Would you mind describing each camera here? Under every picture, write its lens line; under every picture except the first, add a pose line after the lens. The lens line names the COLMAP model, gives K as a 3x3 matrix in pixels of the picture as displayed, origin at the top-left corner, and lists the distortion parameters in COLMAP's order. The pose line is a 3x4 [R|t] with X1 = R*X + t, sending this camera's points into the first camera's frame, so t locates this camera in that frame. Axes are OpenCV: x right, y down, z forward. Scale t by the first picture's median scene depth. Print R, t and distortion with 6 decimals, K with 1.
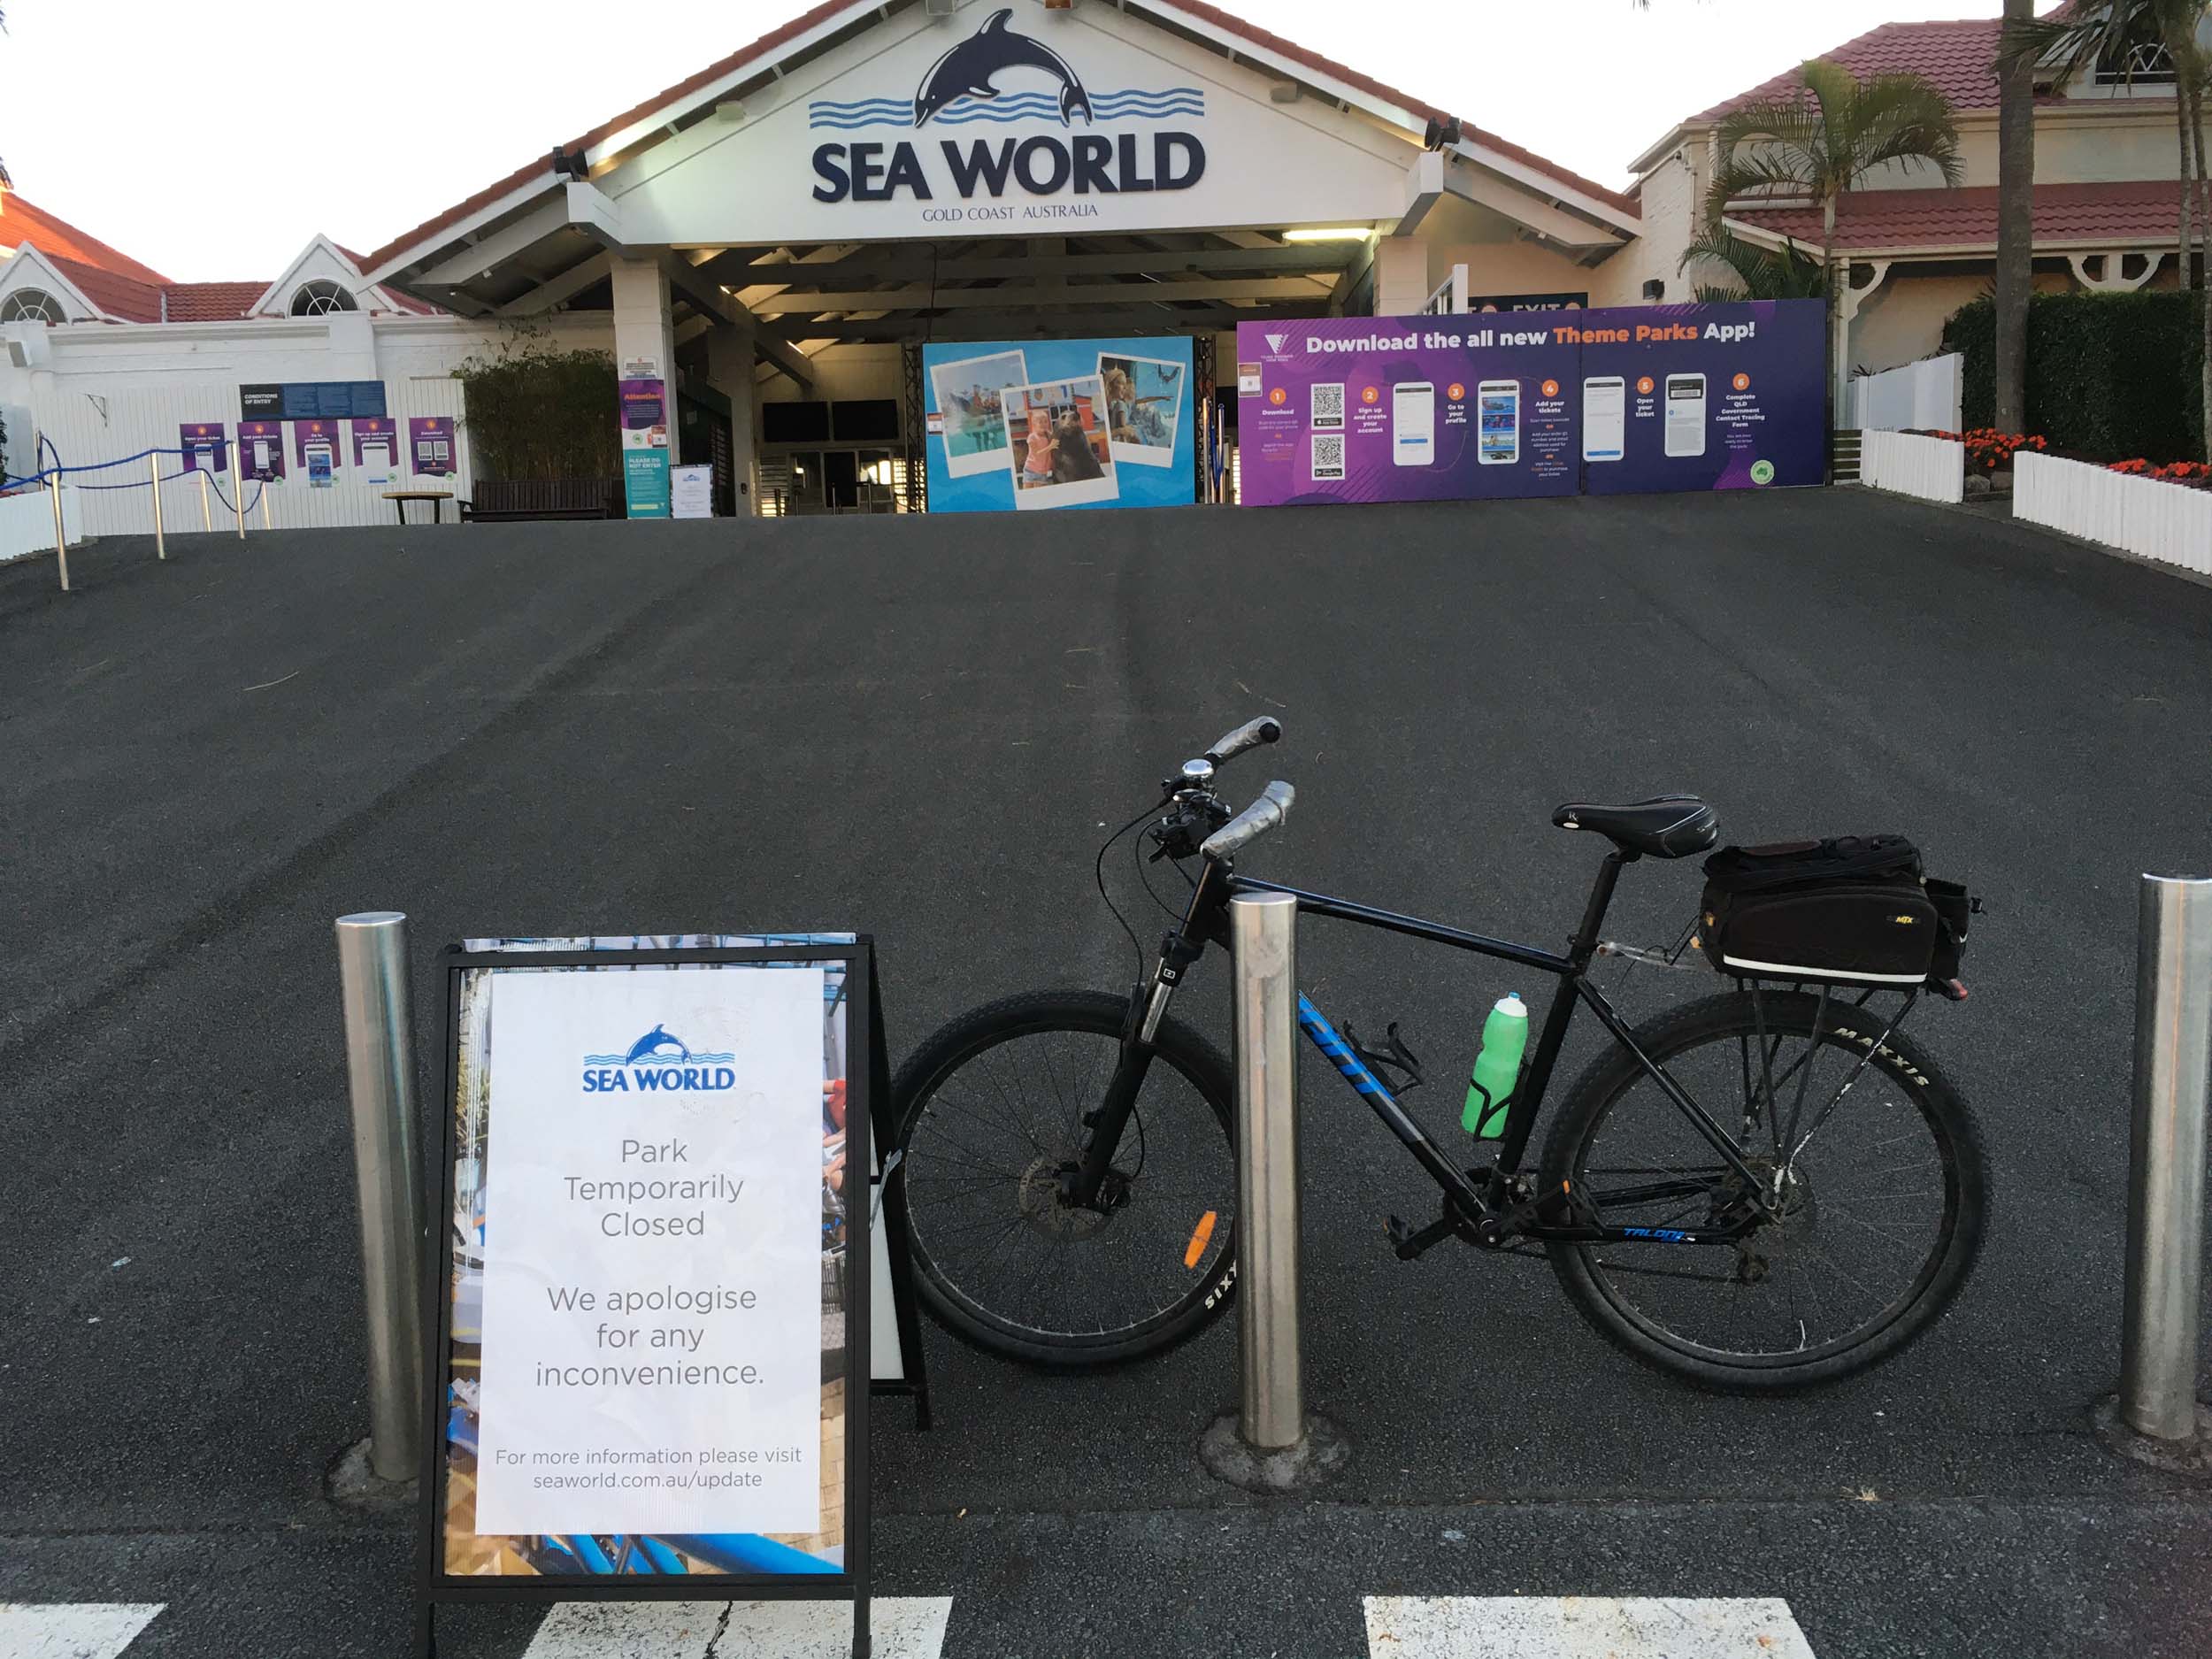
lens RADIAL K [[1907.4, 0, 1101.7], [0, 1907.4, 834.5], [0, 0, 1]] dist [0.042181, -0.039266]
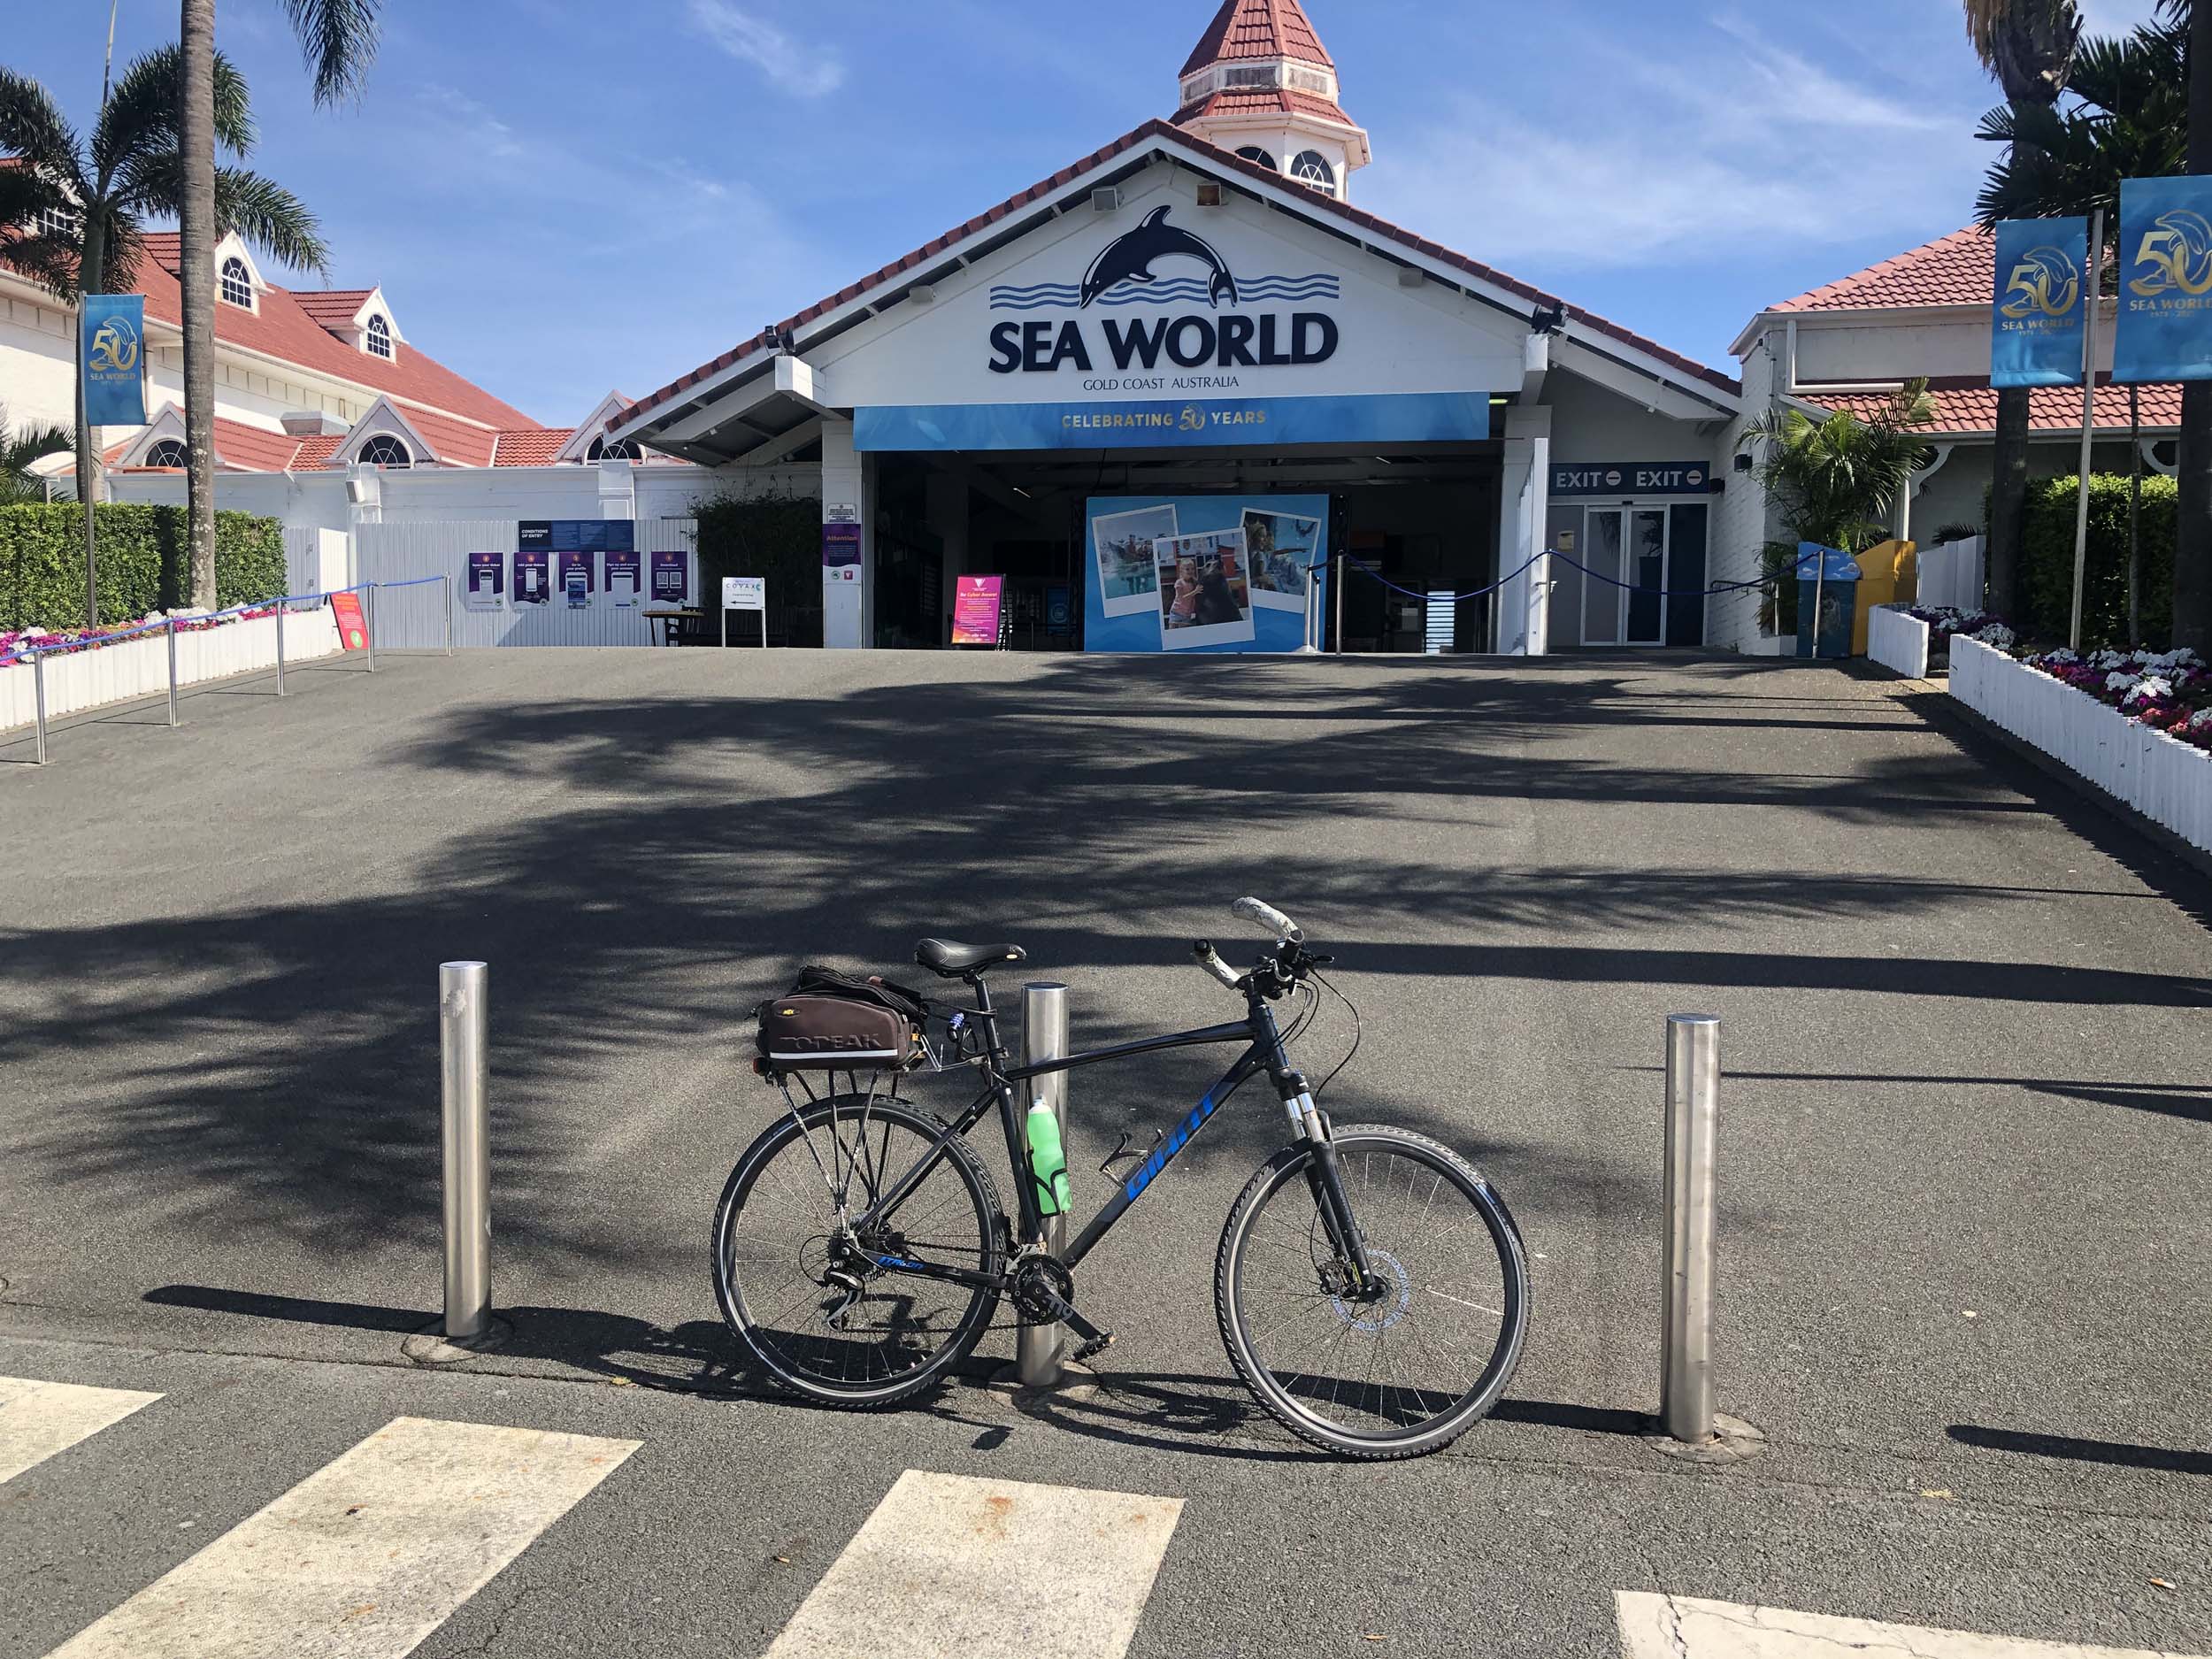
lens RADIAL K [[1826.1, 0, 1095.6], [0, 1826.1, 880.4], [0, 0, 1]] dist [0.032699, -0.037356]
pose [[0.985192, 0.054063, -0.162706, 0.104482], [-0.059779, 0.997748, -0.030435, -0.001197], [0.160694, 0.039711, 0.986205, -0.045412]]
